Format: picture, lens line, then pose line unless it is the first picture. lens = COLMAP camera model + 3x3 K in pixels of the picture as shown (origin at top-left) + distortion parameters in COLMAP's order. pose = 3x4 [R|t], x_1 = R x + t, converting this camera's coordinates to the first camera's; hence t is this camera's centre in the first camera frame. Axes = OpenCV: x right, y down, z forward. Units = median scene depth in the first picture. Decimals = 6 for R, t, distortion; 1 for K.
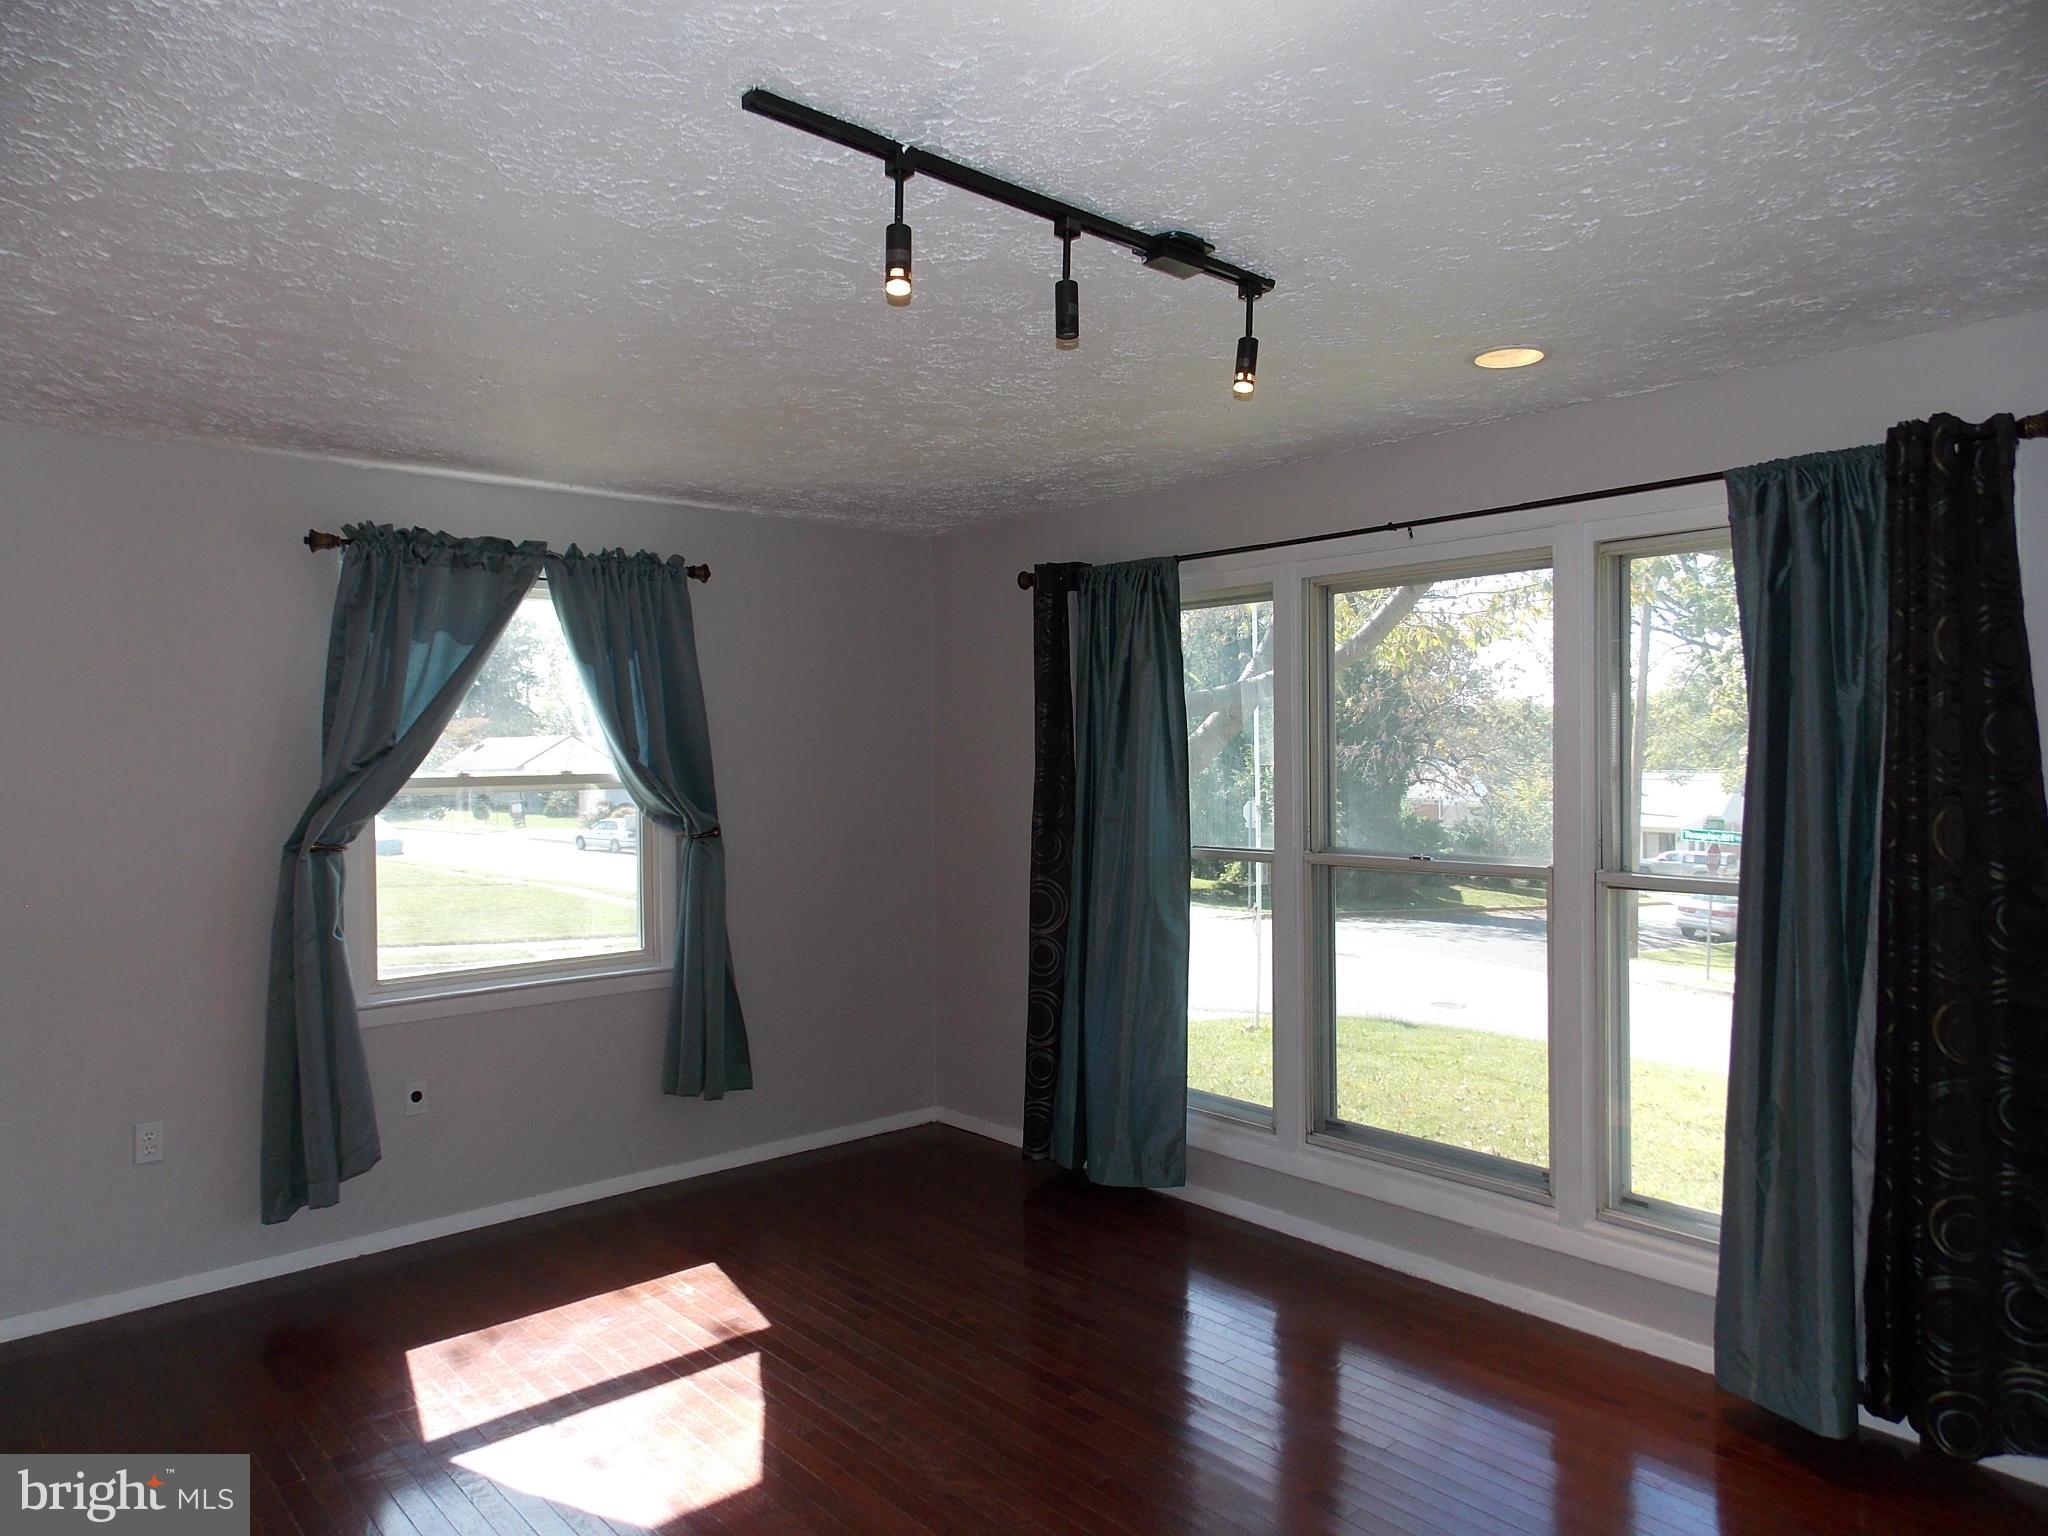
lens RADIAL K [[1346.2, 0, 1036.4], [0, 1346.2, 772.5], [0, 0, 1]] dist [0.007086, -0.001104]
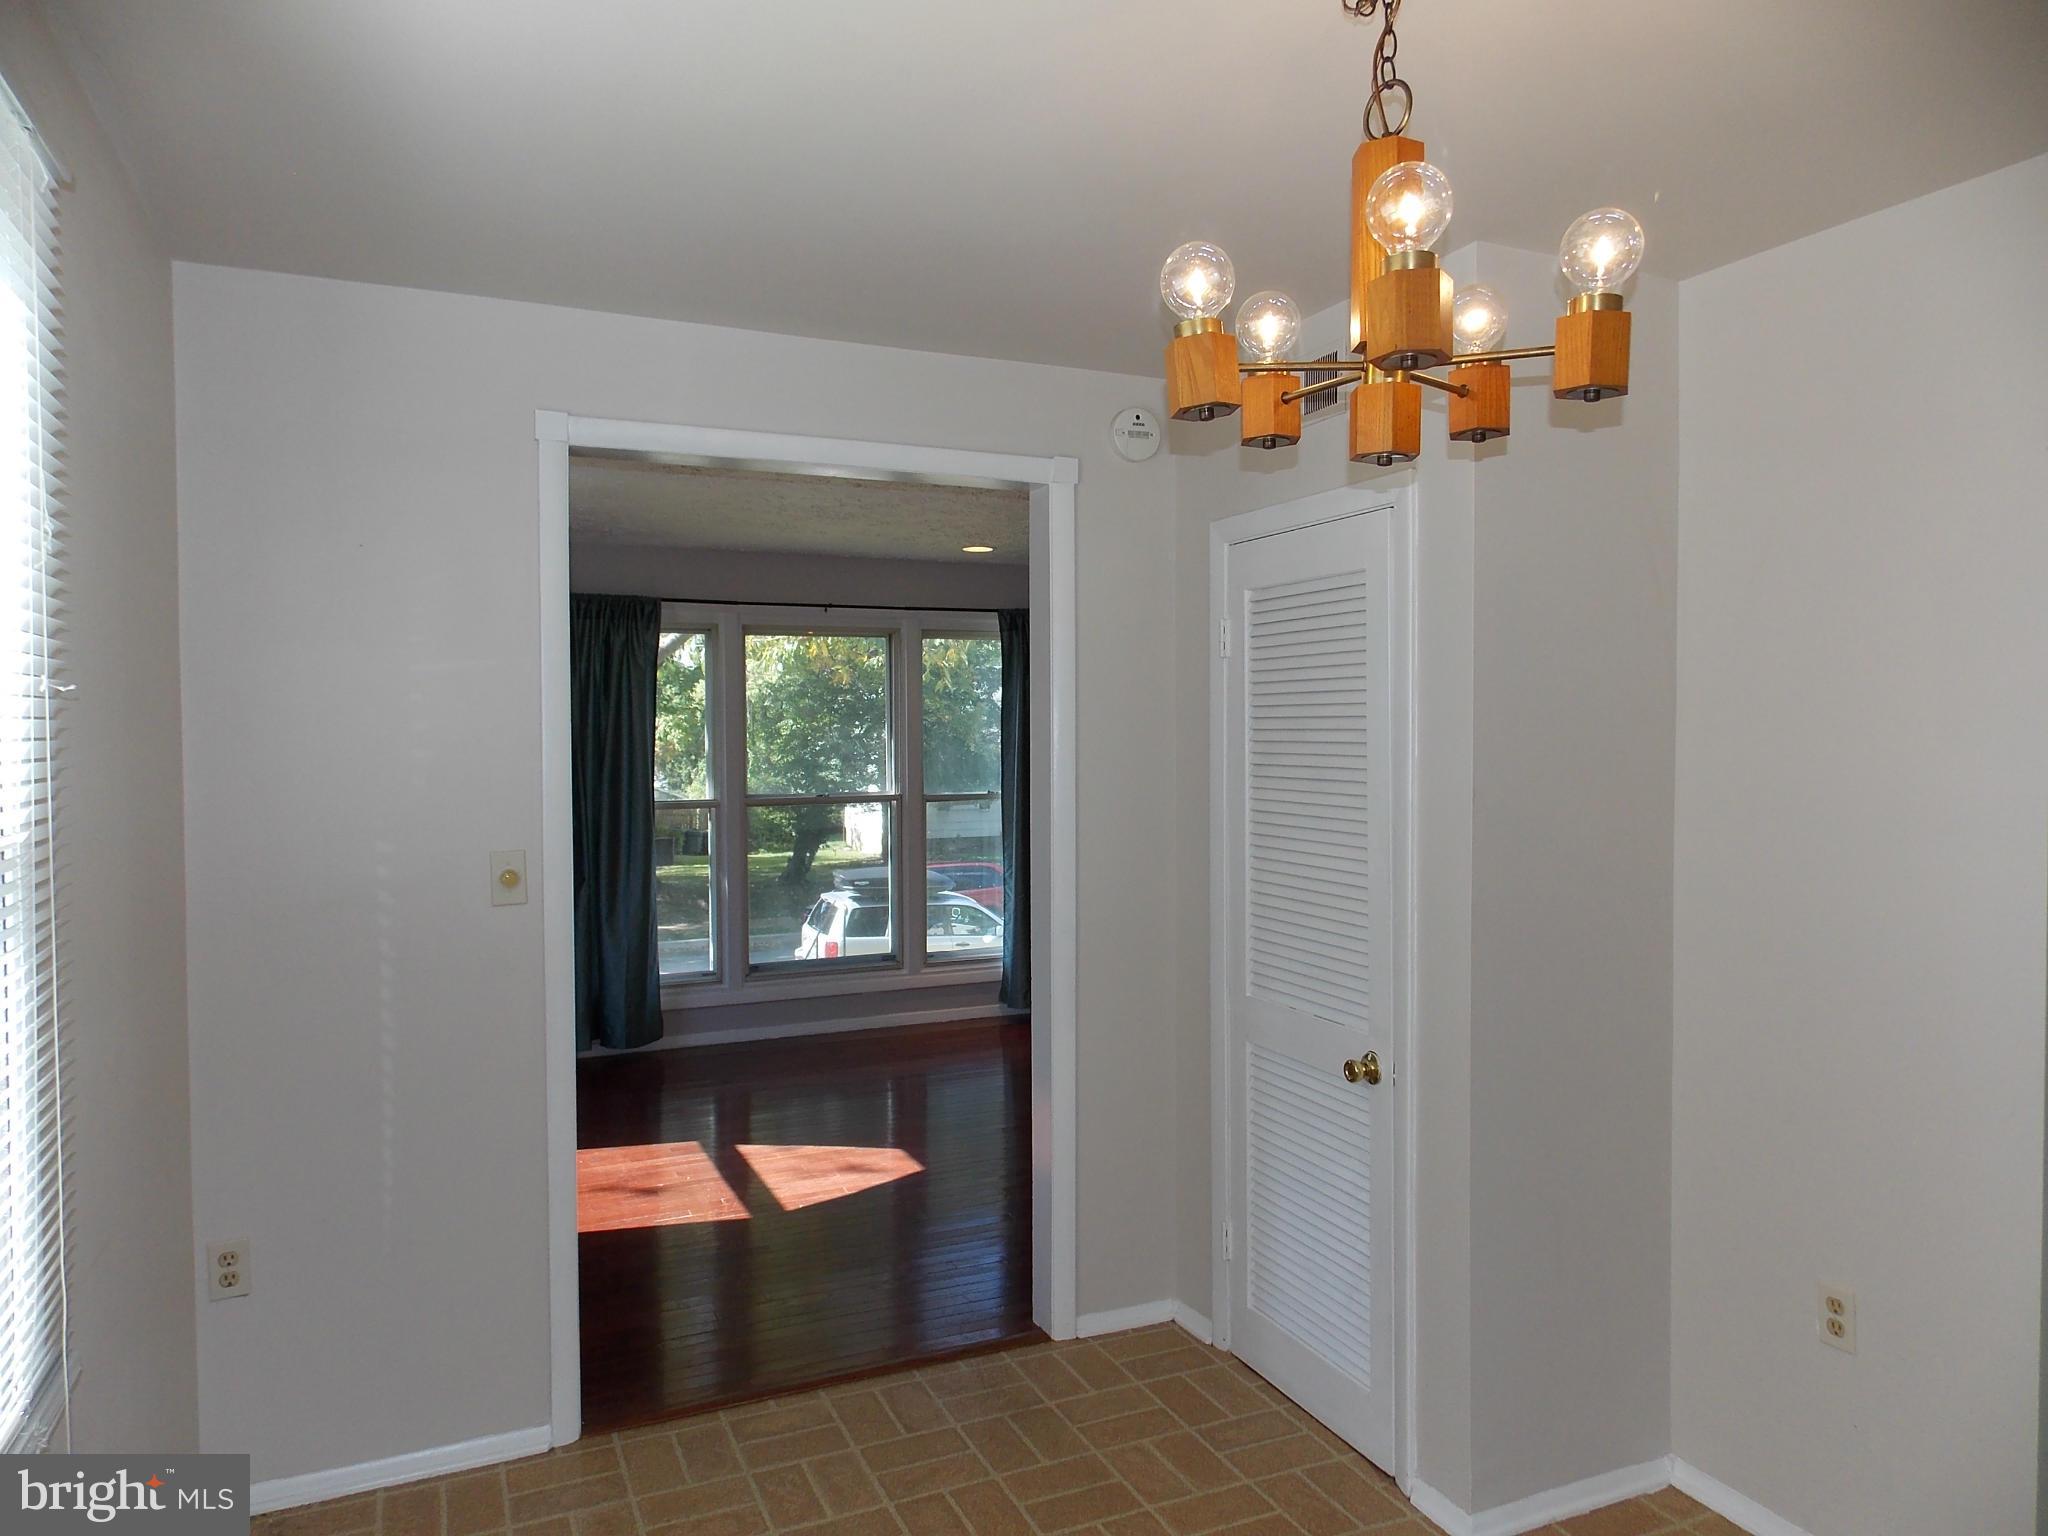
lens RADIAL K [[1346.2, 0, 1036.4], [0, 1346.2, 772.5], [0, 0, 1]] dist [0.007086, -0.001104]
pose [[0.302203, -0.028772, 0.952809, -1.260954], [0.015077, 0.999564, 0.025402, -0.005652], [-0.953124, 0.006689, 0.302505, 0.205577]]
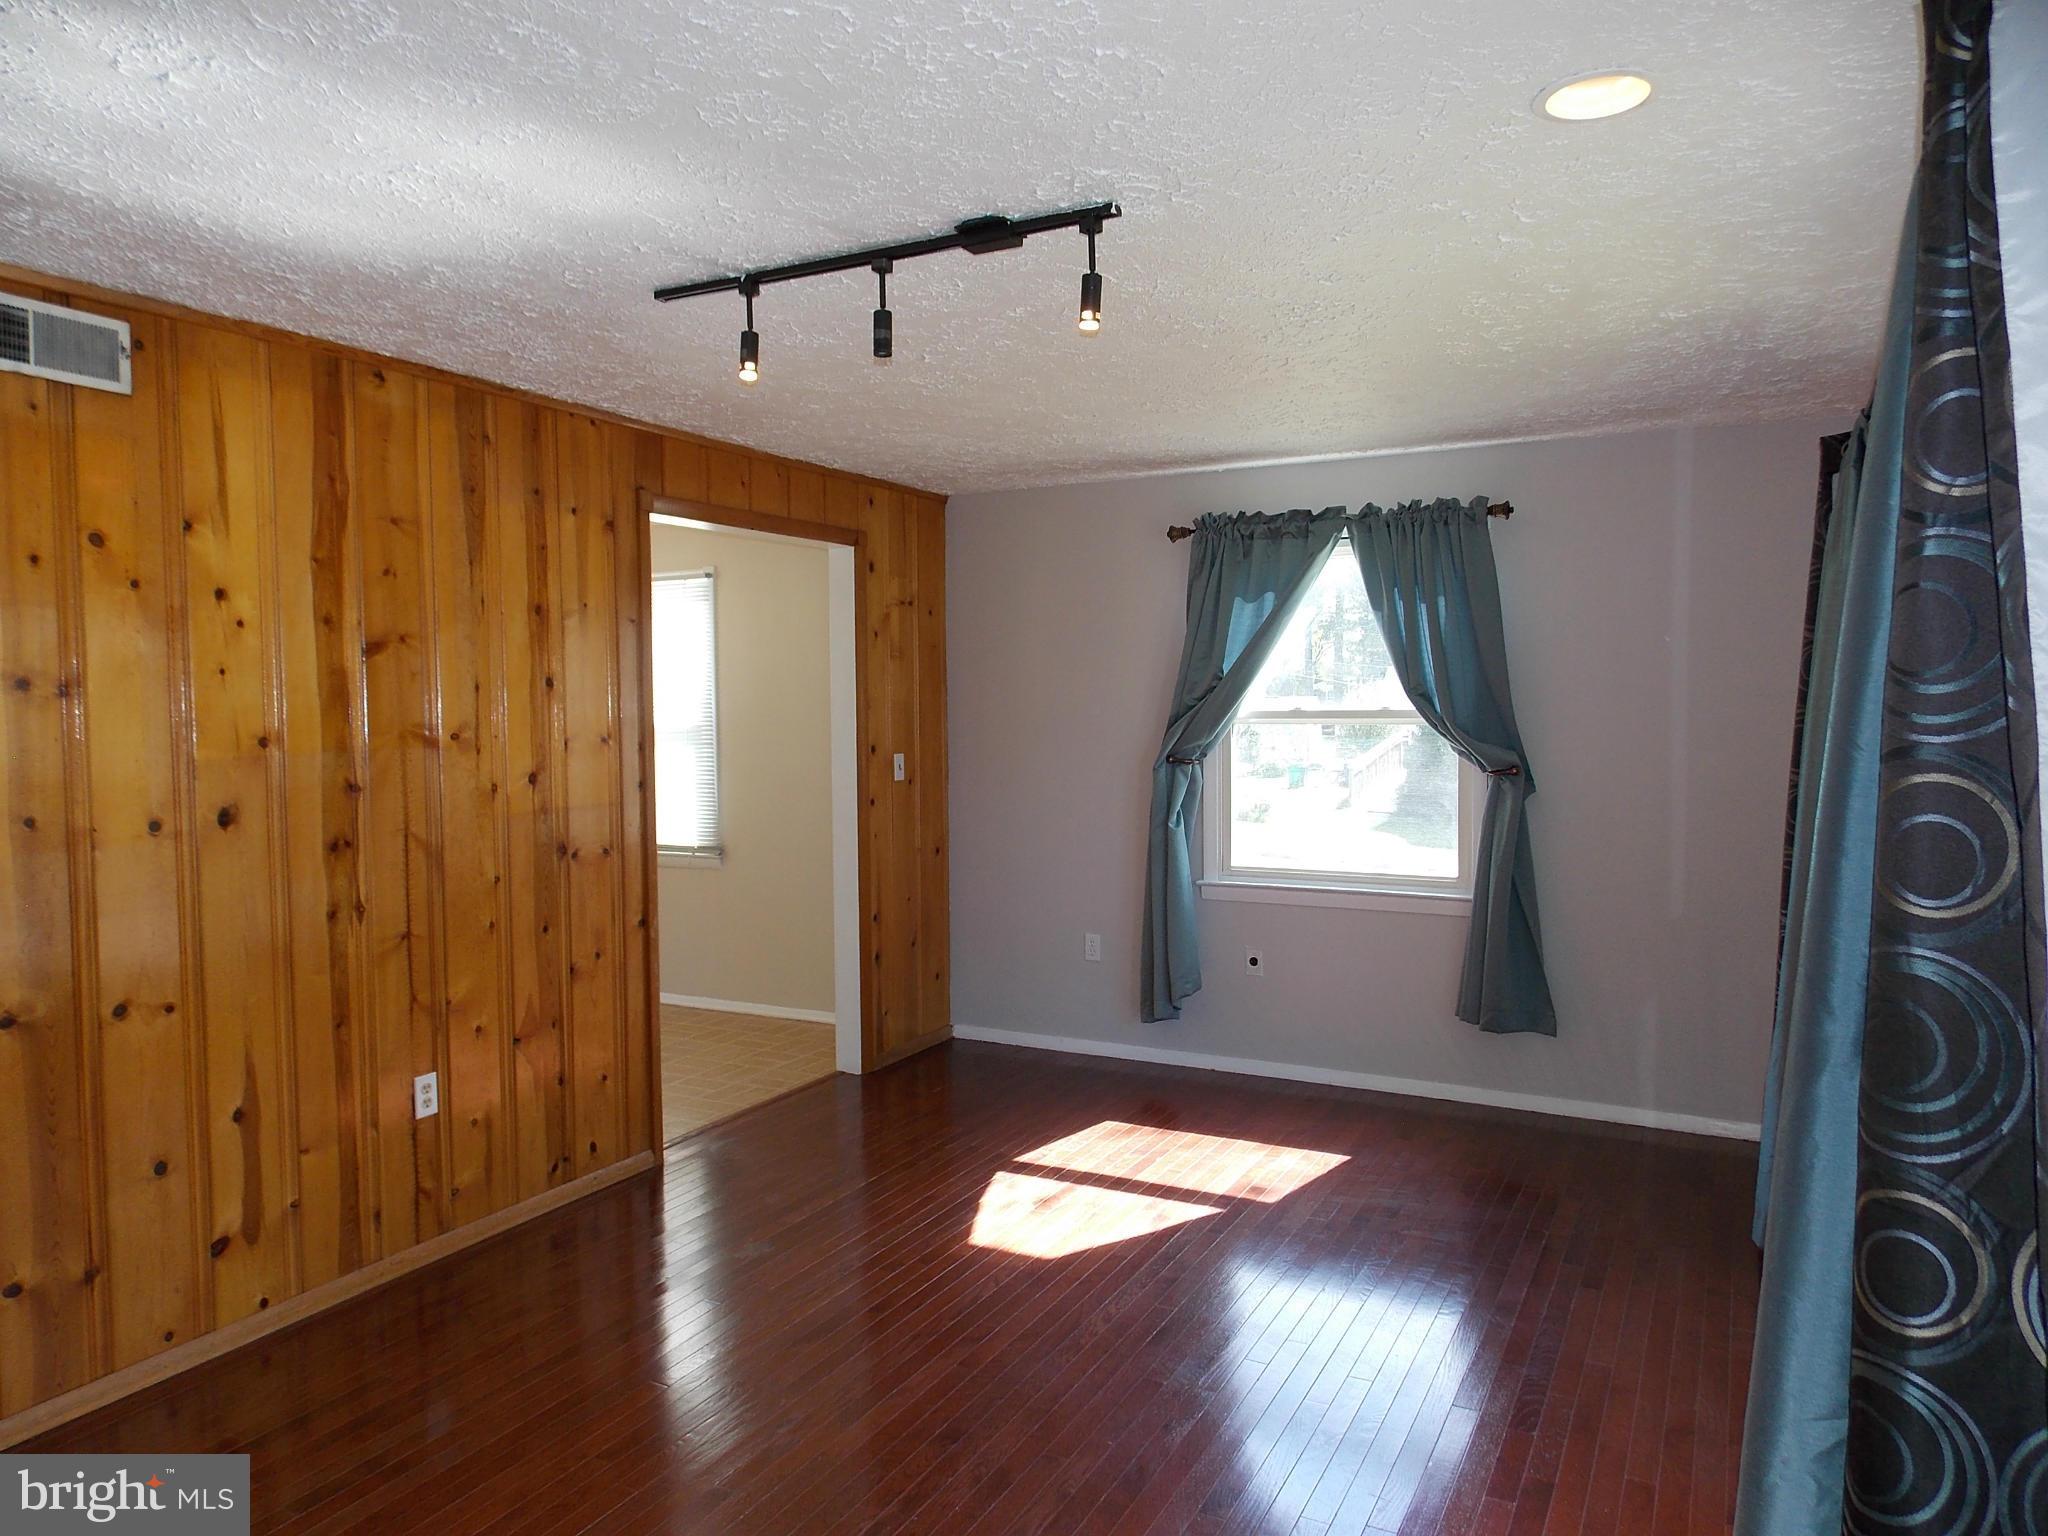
lens RADIAL K [[1356.4, 0, 1030.9], [0, 1356.4, 763.7], [0, 0, 1]] dist [0.006533, 0.001233]
pose [[0.345577, 0.050092, -0.937052, 0.685742], [-0.012214, 0.998730, 0.048885, -0.005817], [0.938311, -0.005448, 0.345750, 0.378853]]
